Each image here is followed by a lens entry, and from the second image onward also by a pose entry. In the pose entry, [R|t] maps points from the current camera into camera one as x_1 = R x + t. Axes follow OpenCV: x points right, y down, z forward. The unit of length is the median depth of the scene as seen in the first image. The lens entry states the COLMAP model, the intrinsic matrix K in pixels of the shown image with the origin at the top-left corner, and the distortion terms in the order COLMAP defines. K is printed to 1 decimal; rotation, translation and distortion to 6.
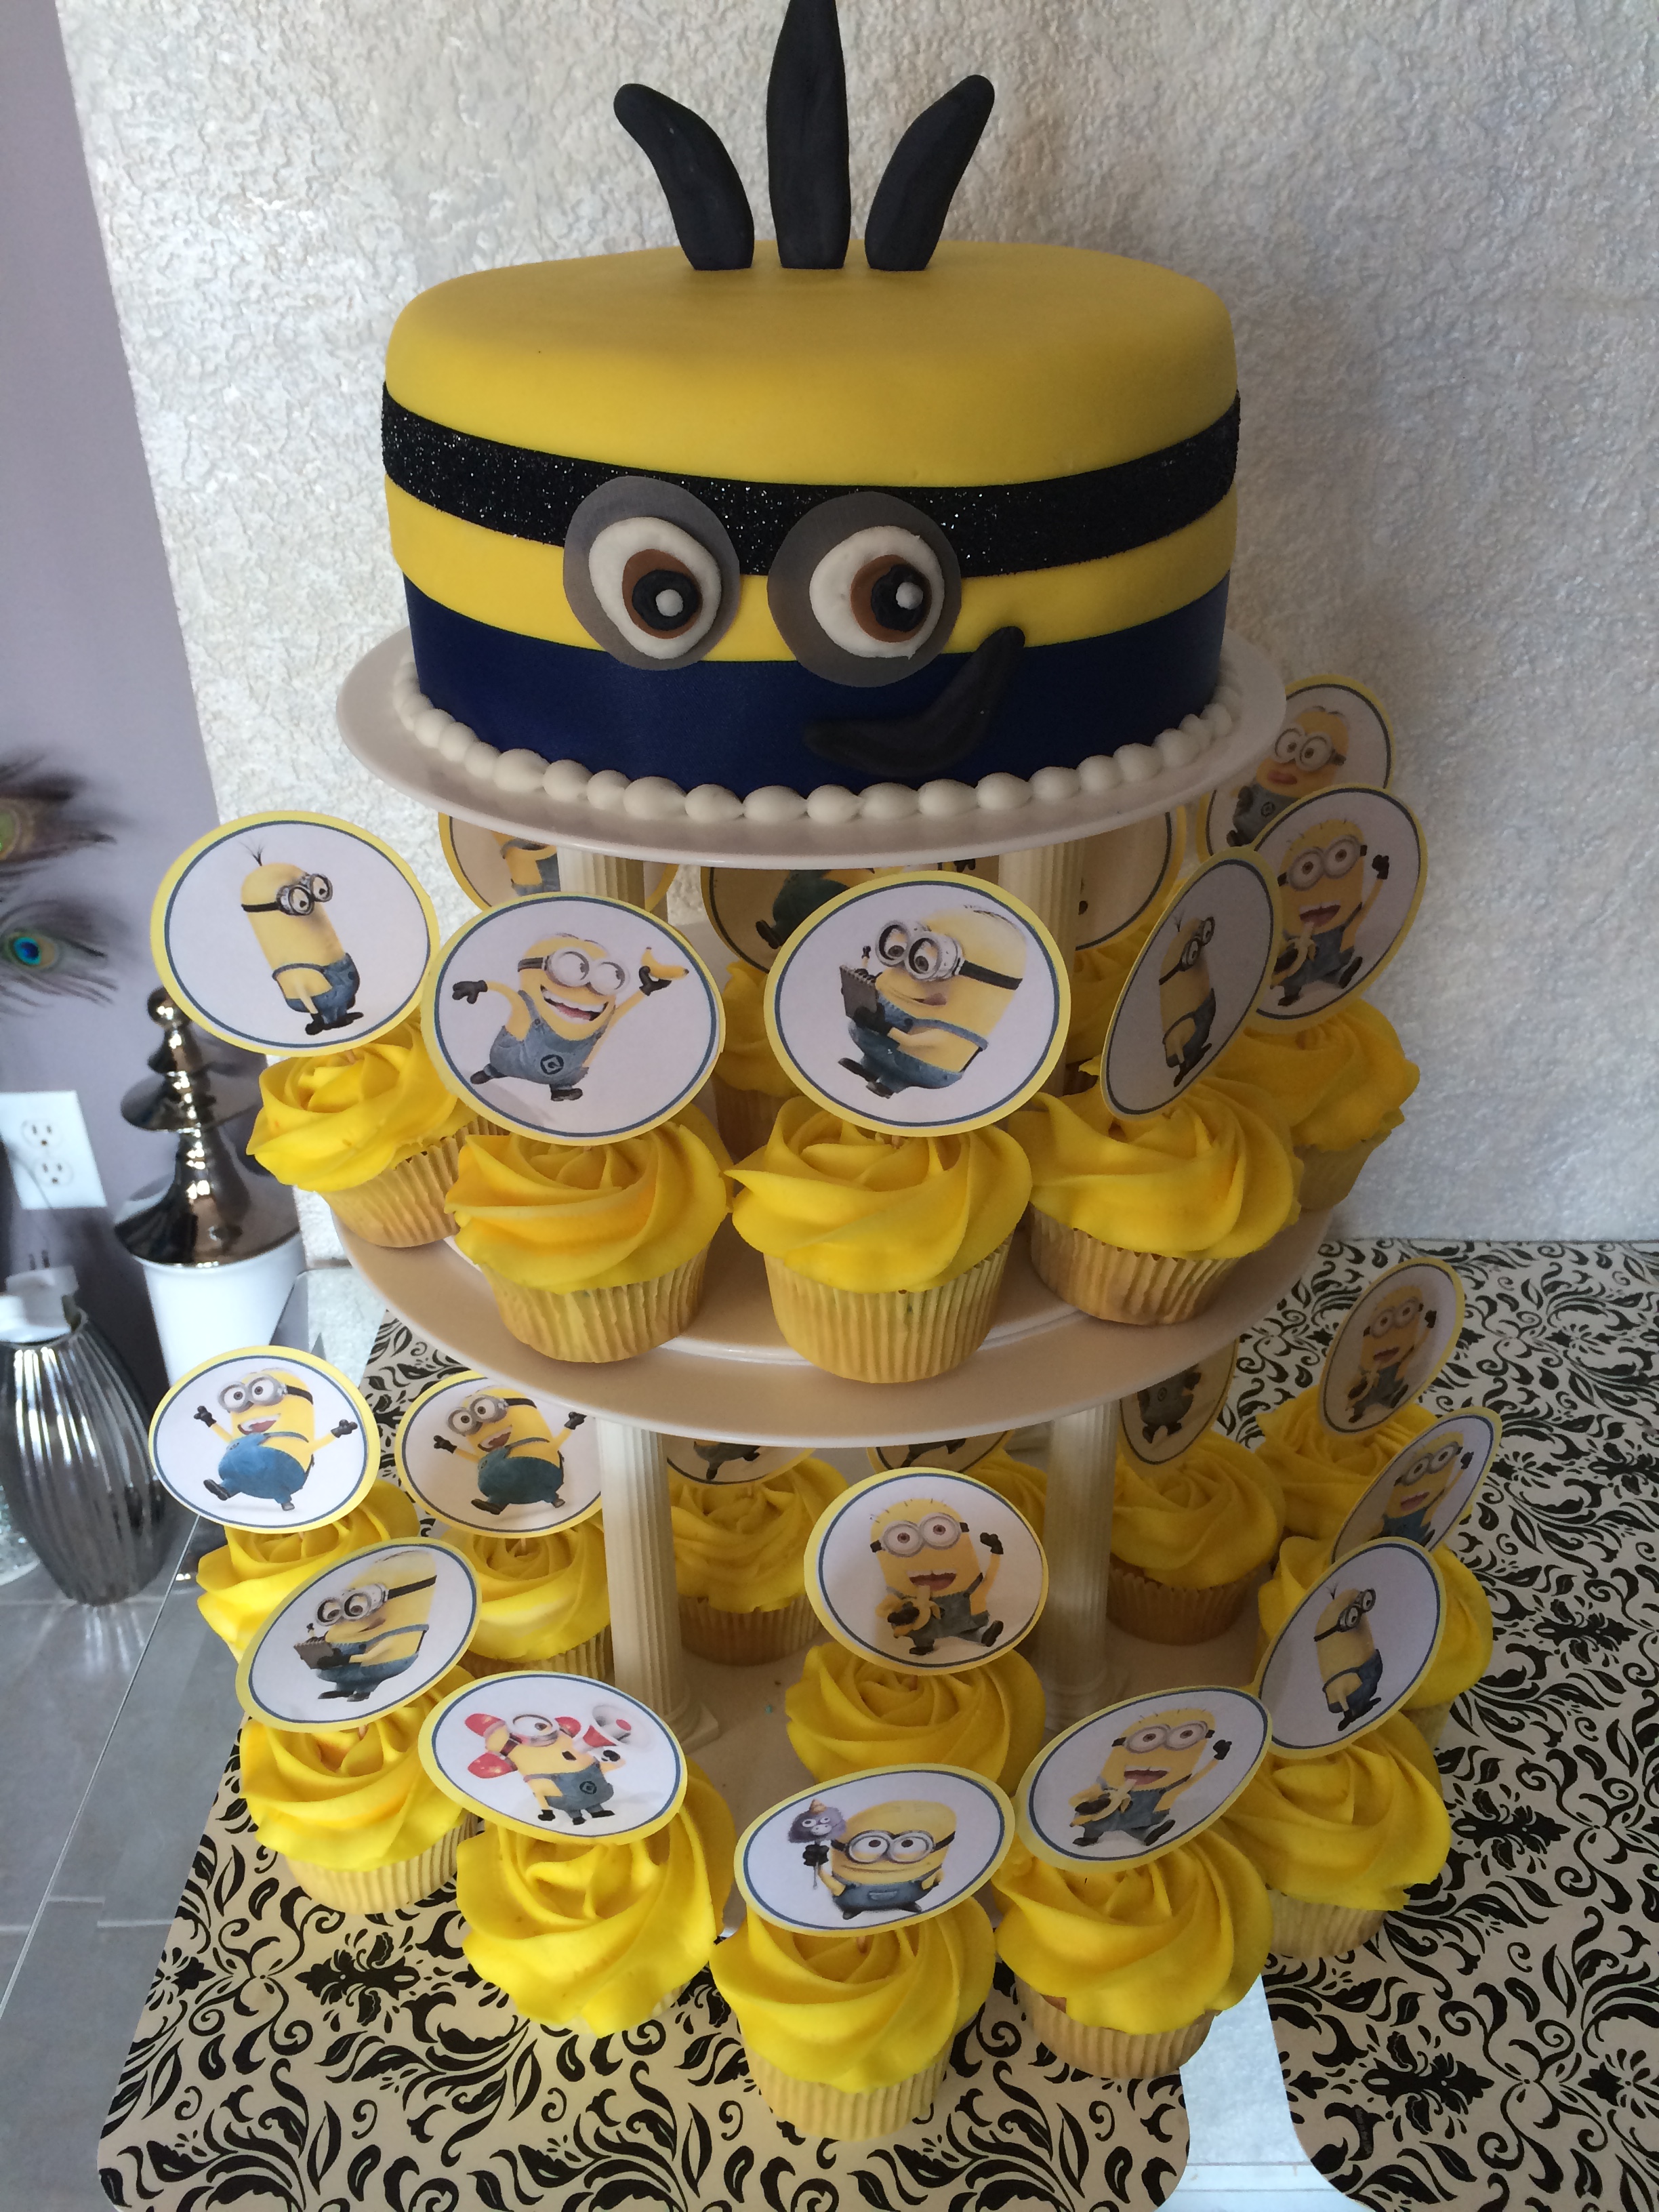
lens RADIAL K [[1923.8, 0, 822.4], [0, 1923.8, 1100.4], [0, 0, 1]] dist [0.079924, -0.123832]
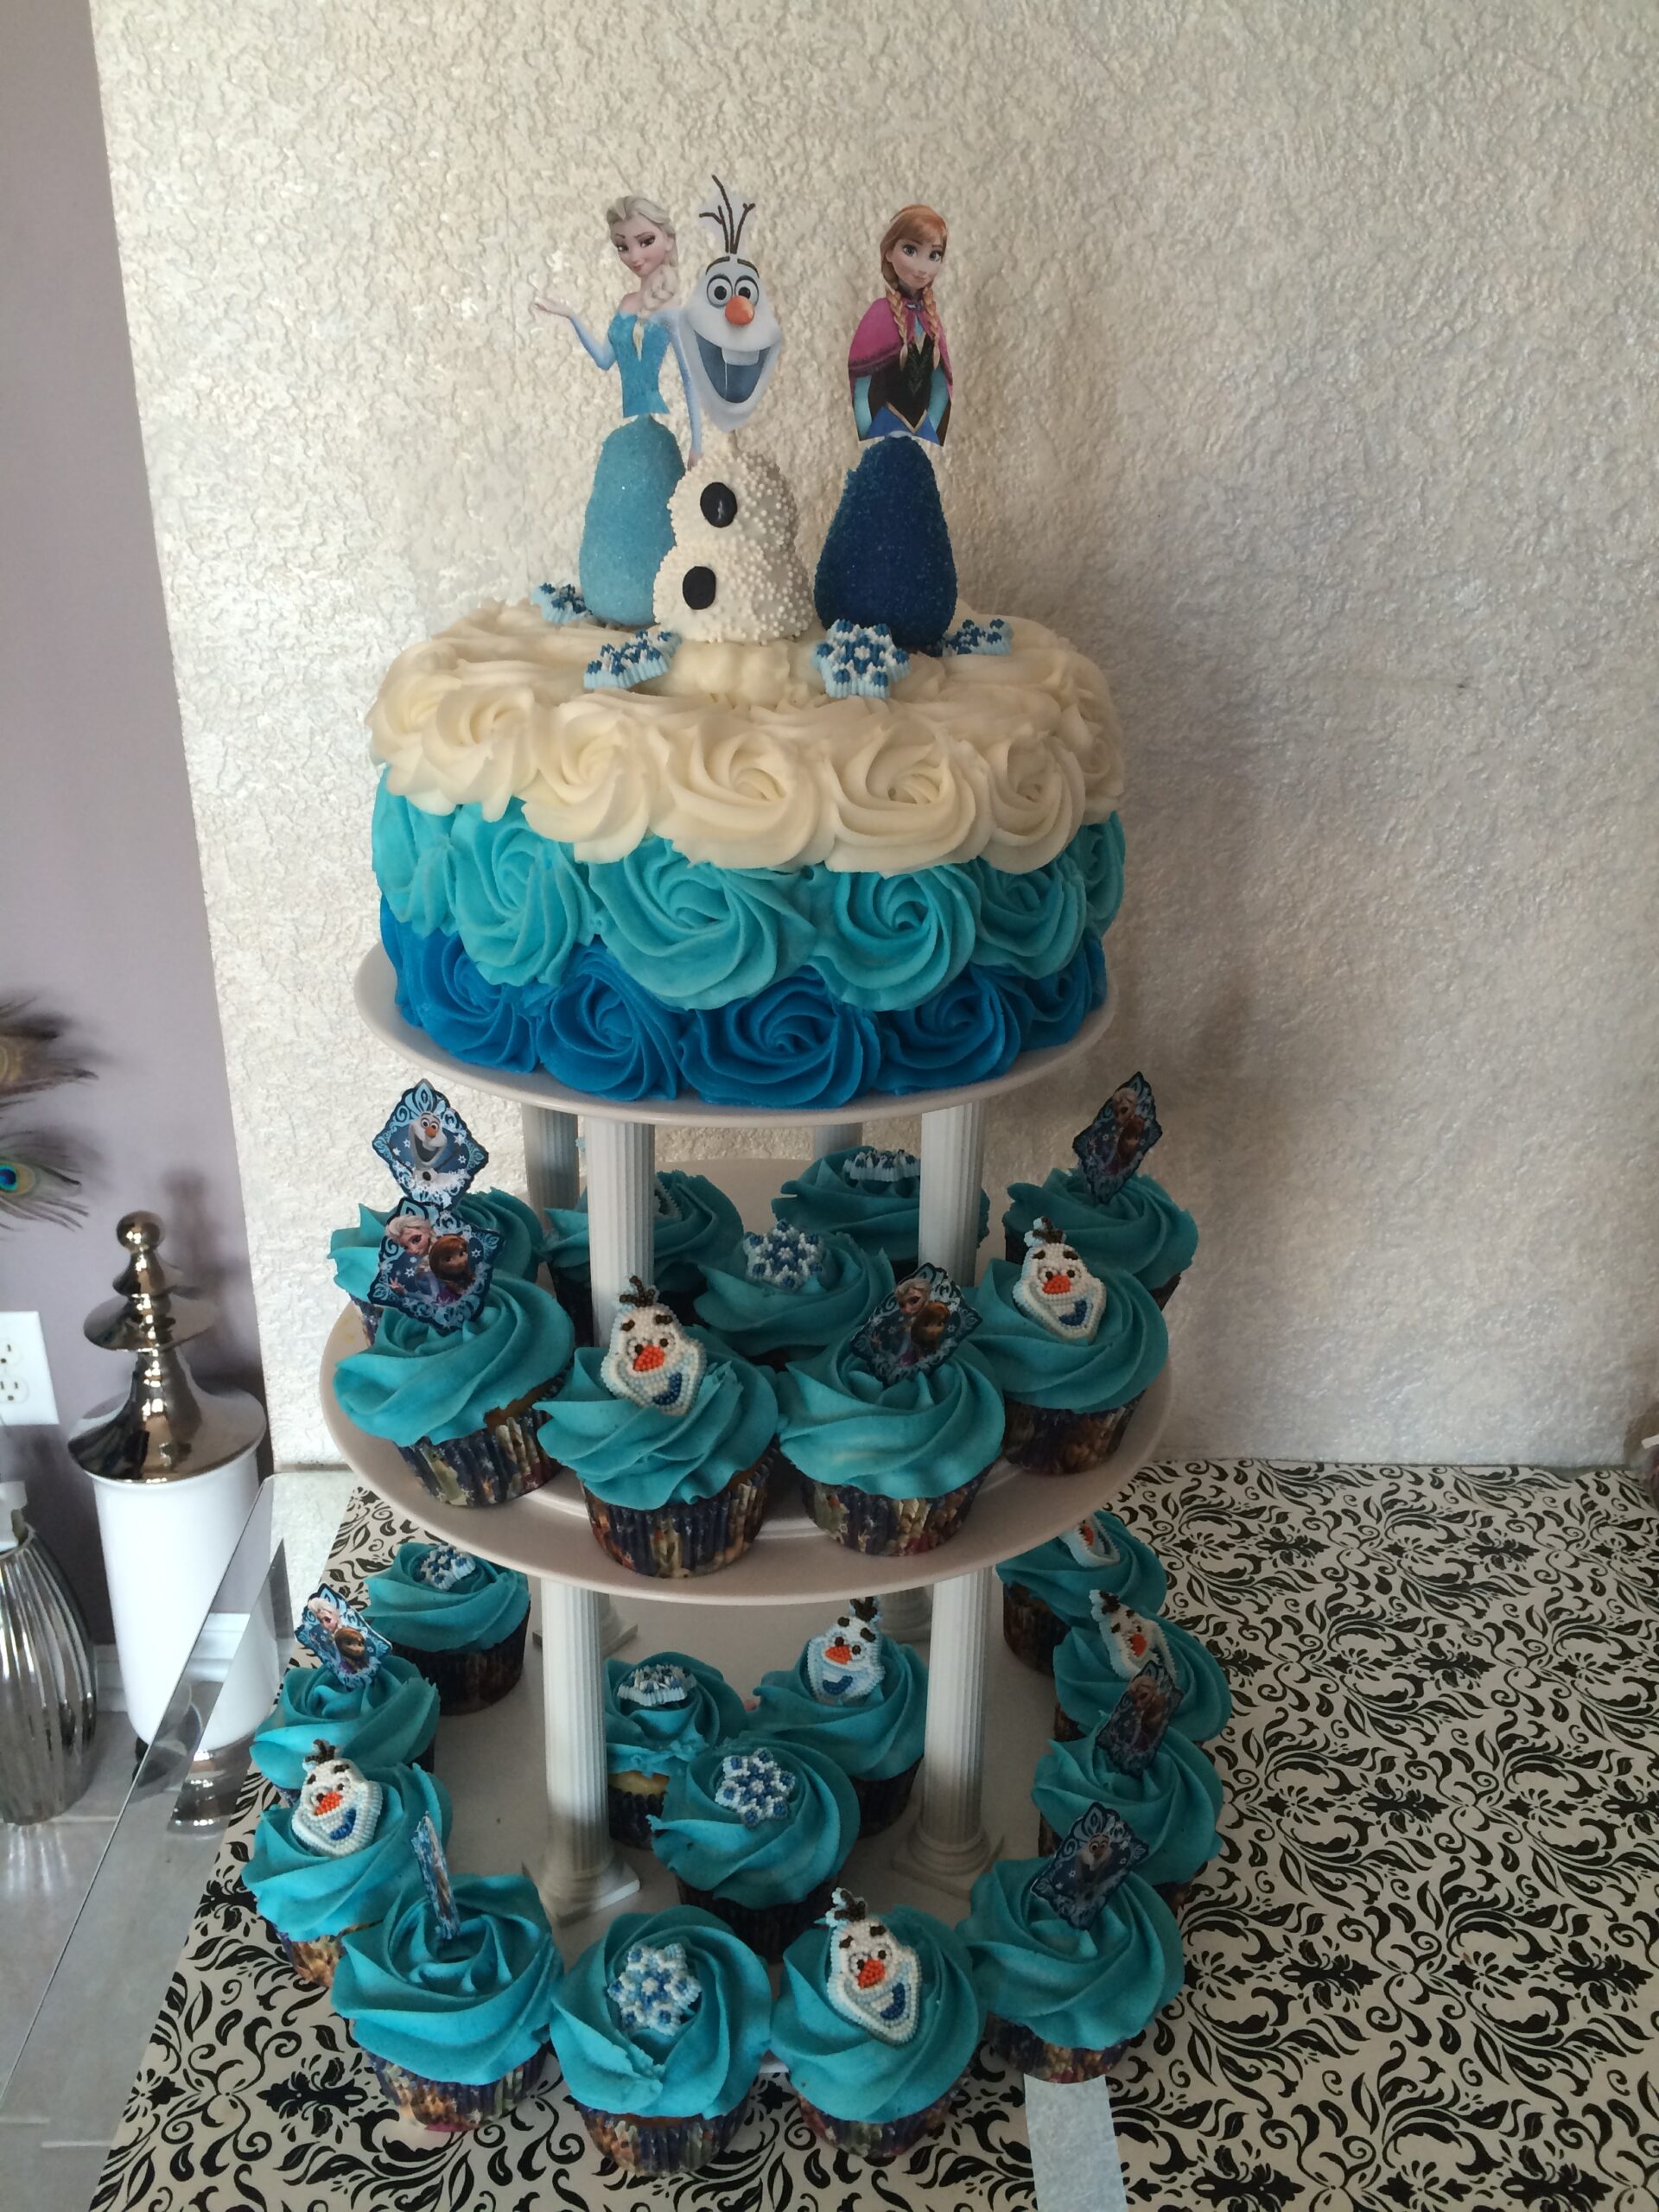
lens RADIAL K [[1923.8, 0, 826.4], [0, 1923.8, 1101.3], [0, 0, 1]] dist [0.079924, -0.123832]
pose [[0.999224, 0.021791, 0.032807, 0.007722], [-0.017607, 0.992273, -0.122815, 0.009554], [-0.035229, 0.122142, 0.991887, -0.162261]]
